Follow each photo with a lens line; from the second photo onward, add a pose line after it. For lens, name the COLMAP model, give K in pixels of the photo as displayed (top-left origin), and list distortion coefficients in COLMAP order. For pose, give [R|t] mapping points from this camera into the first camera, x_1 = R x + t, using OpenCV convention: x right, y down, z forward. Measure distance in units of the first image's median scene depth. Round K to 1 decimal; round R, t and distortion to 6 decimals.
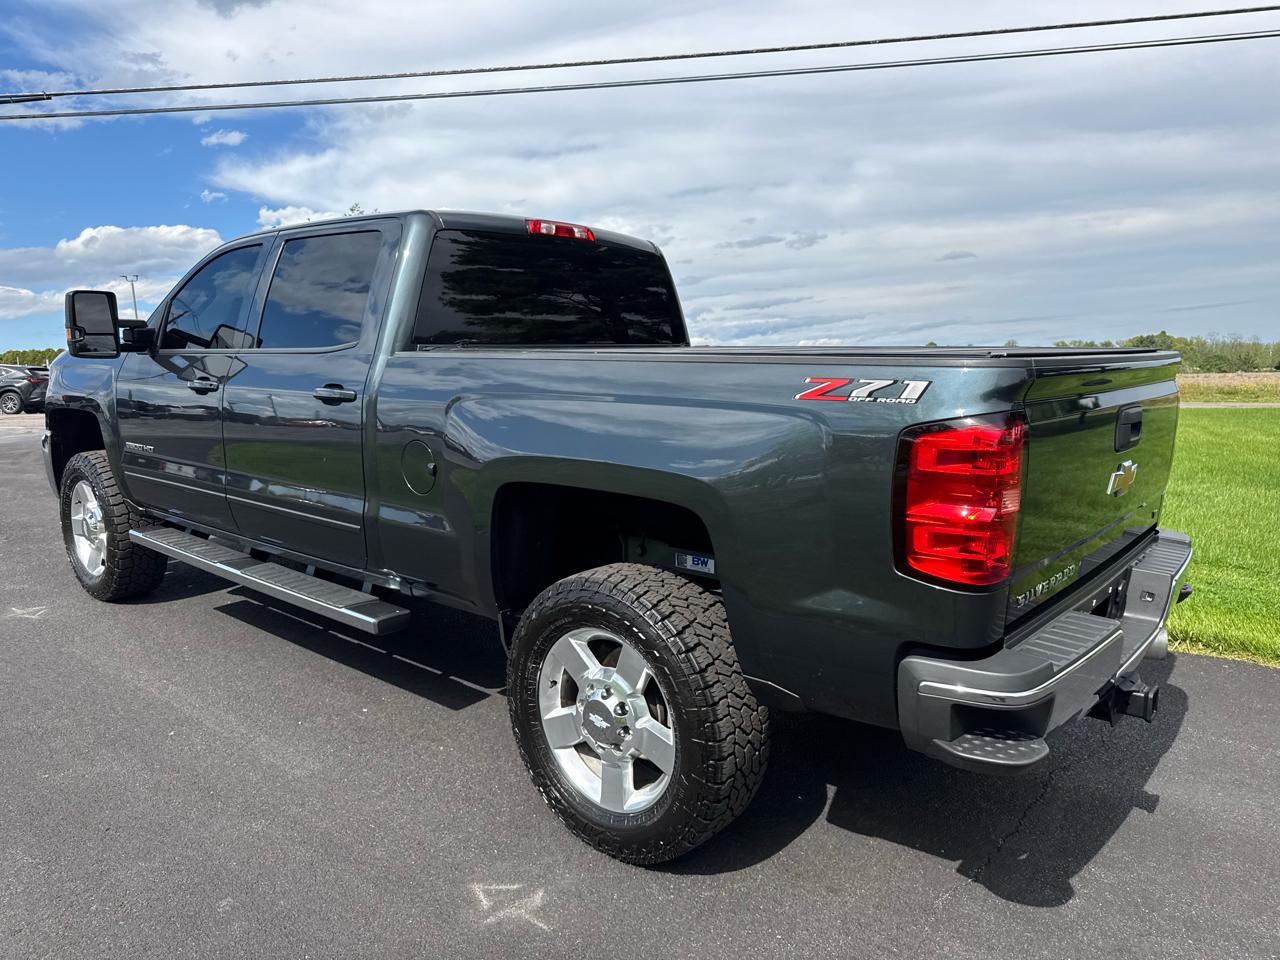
lens RADIAL K [[962.6, 0, 642.2], [0, 962.6, 490.1], [0, 0, 1]] dist [0.091907, -0.005921]
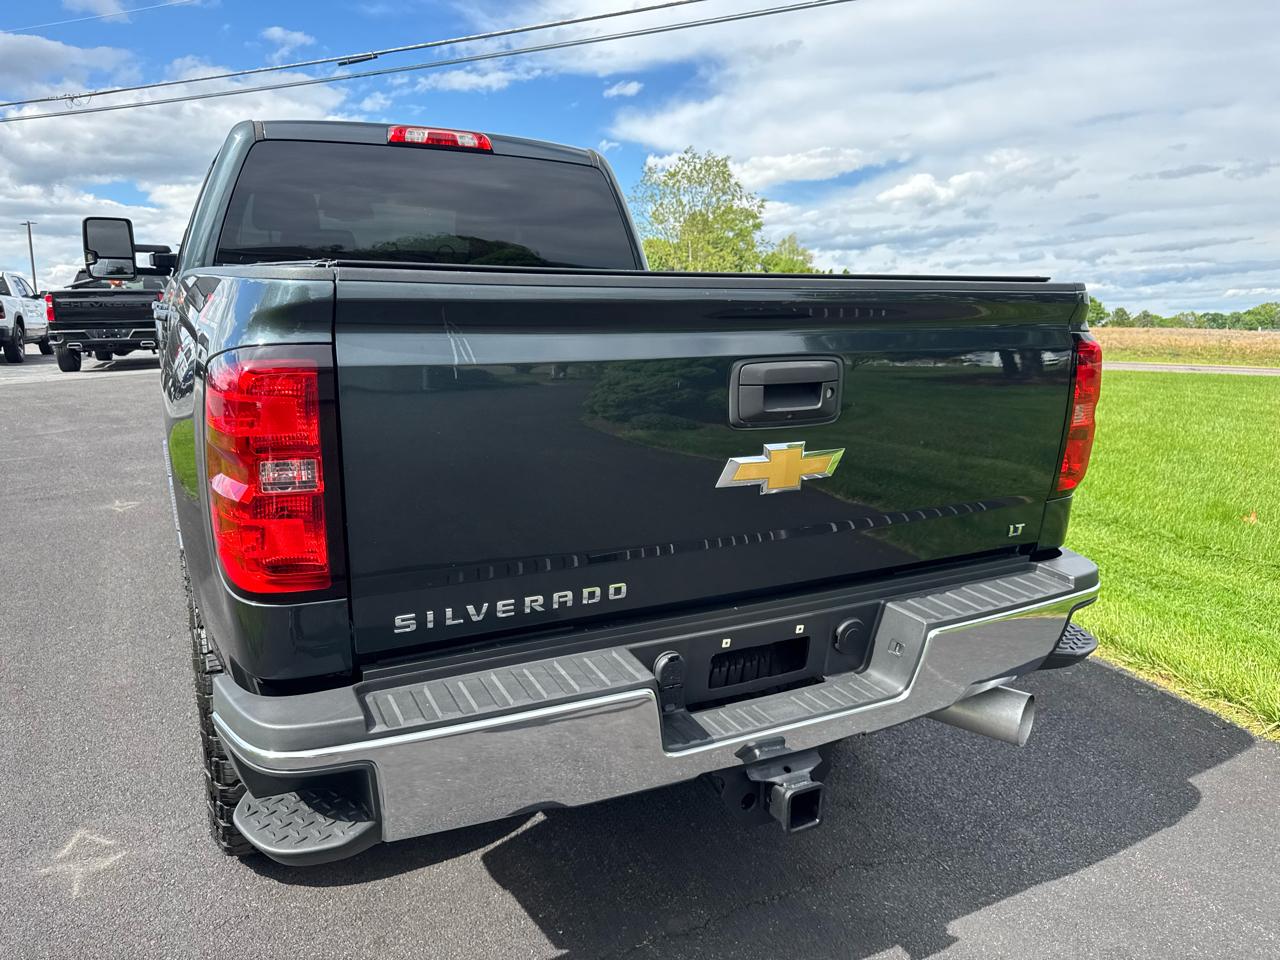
lens RADIAL K [[966.4, 0, 635.7], [0, 966.4, 477.1], [0, 0, 1]] dist [0.004725, -0.004037]
pose [[0.910397, 0.098552, -0.401827, 0.431693], [-0.081115, 0.994883, 0.060227, -0.024465], [0.405706, -0.022236, 0.913733, 0.238028]]
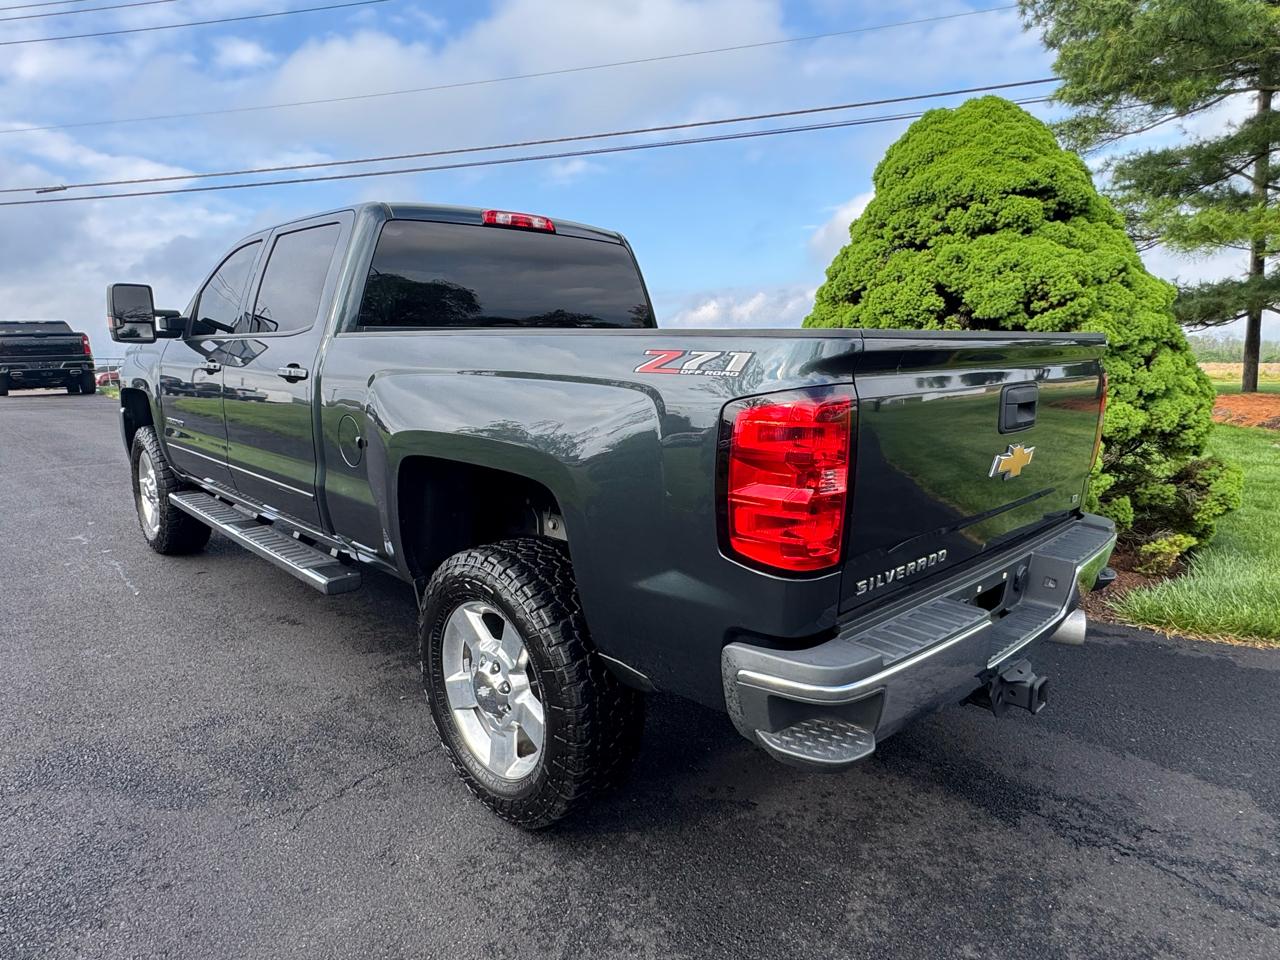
lens RADIAL K [[863.6, 0, 641.5], [0, 863.6, 453.1], [0, 0, 1]] dist [0.001074, 0.000255]
pose [[0.994633, 0.017393, -0.101990, 0.138414], [-0.019651, 0.999583, -0.021176, 0.002602], [0.101579, 0.023067, 0.994560, 0.078722]]
